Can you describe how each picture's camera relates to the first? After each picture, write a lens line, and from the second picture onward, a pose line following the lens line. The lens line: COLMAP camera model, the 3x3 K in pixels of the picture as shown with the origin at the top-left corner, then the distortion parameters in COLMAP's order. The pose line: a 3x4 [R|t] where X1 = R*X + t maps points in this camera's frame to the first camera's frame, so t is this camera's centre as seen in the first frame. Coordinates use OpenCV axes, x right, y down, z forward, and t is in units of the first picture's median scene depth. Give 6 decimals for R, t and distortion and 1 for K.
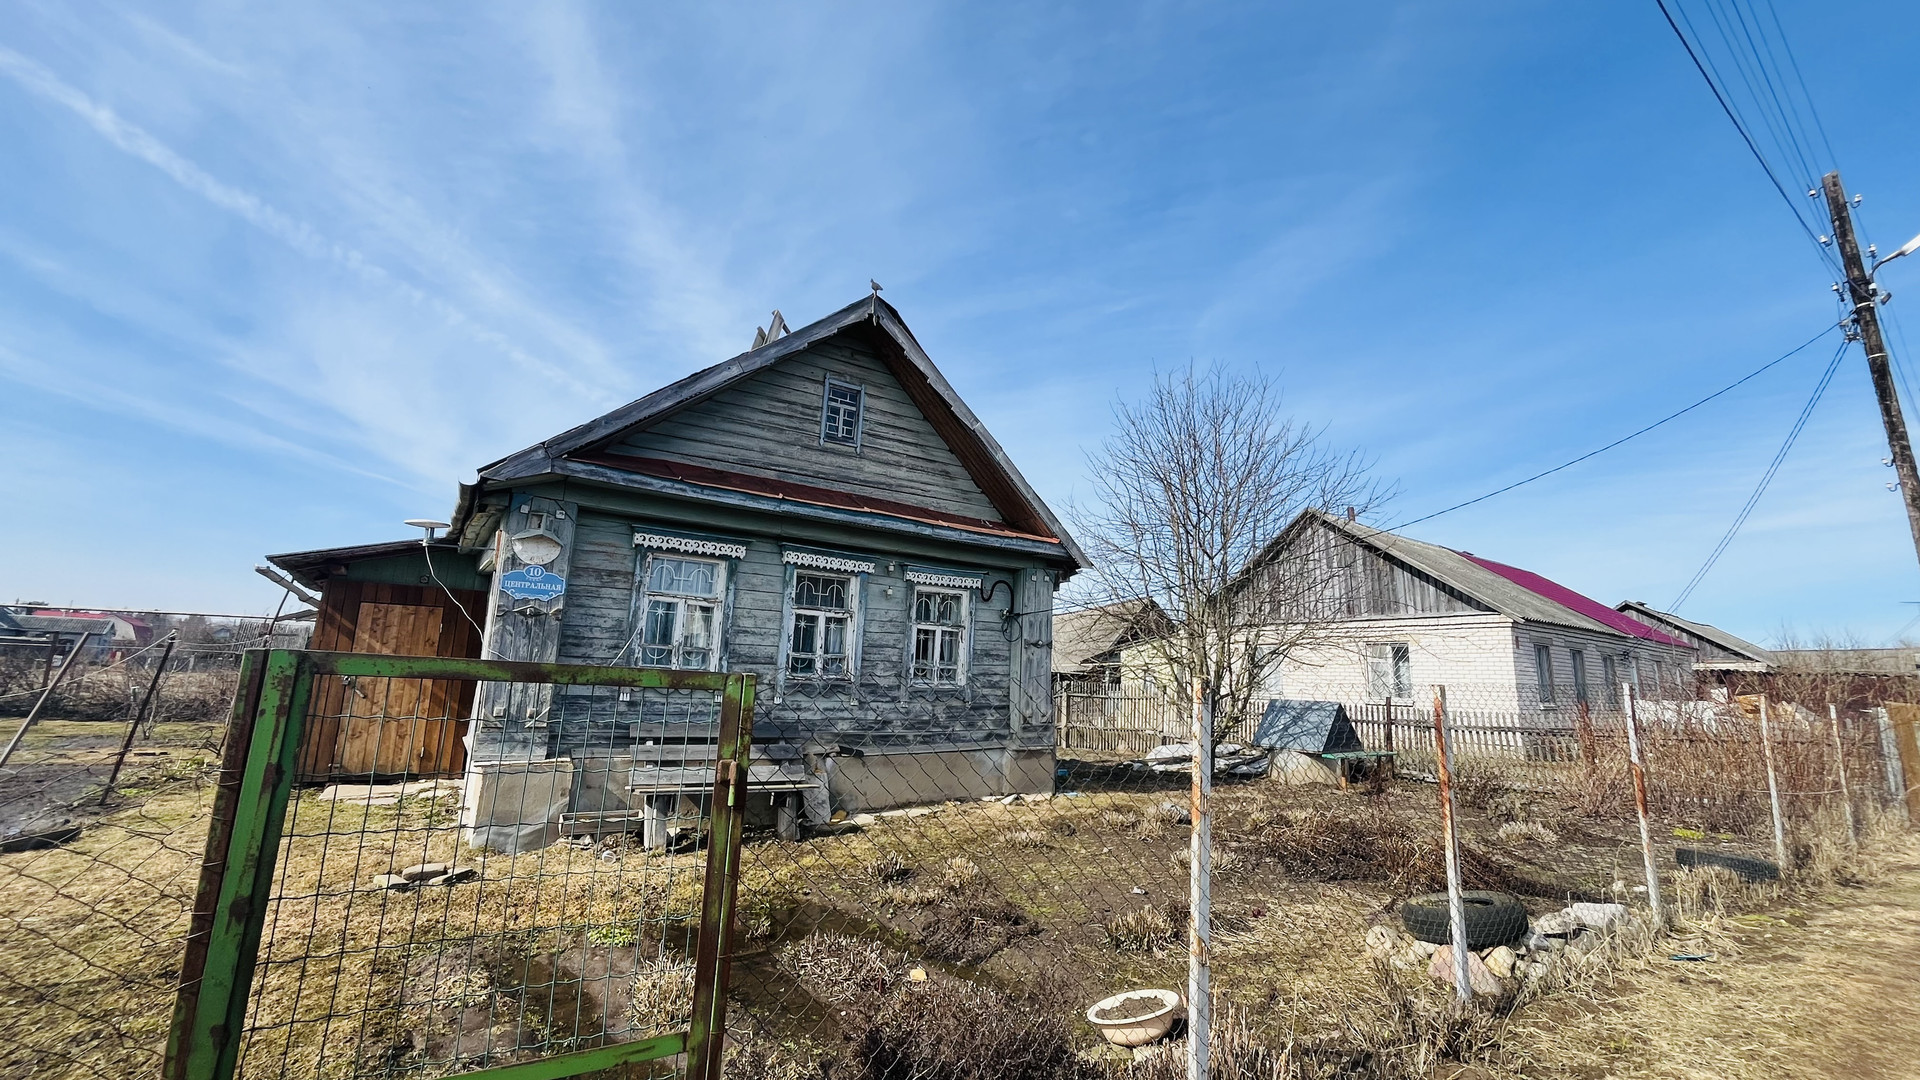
lens RADIAL K [[772.6, 0, 950.8], [0, 772.6, 535.4], [0, 0, 1]] dist [-0.003616, -0.000586]
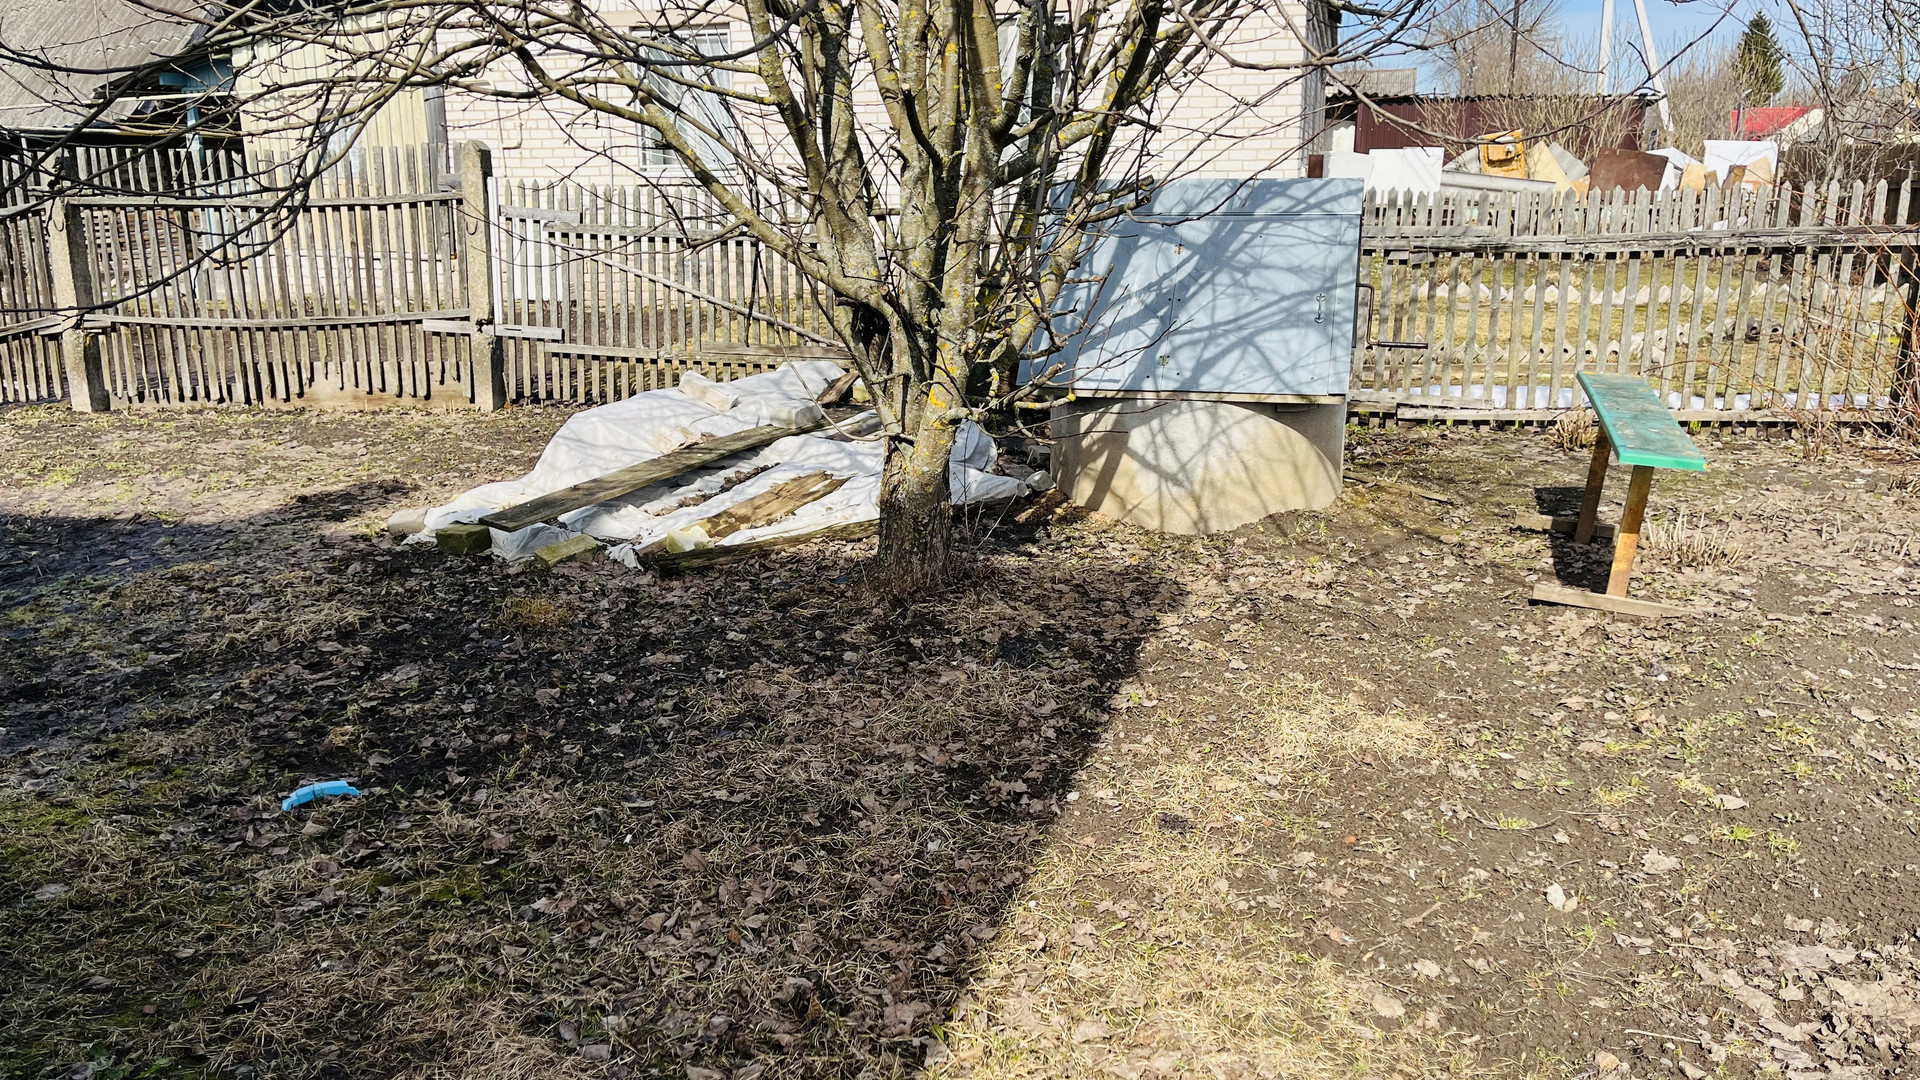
lens RADIAL K [[1446.3, 0, 960.0], [0, 1446.3, 540.0], [0, 0, 1]] dist [0.004493, 0.001349]
pose [[0.771093, -0.199167, 0.604771, 0.157215], [-0.083026, 0.910258, 0.405631, 0.206395], [-0.631286, -0.362991, 0.685358, 1.038673]]
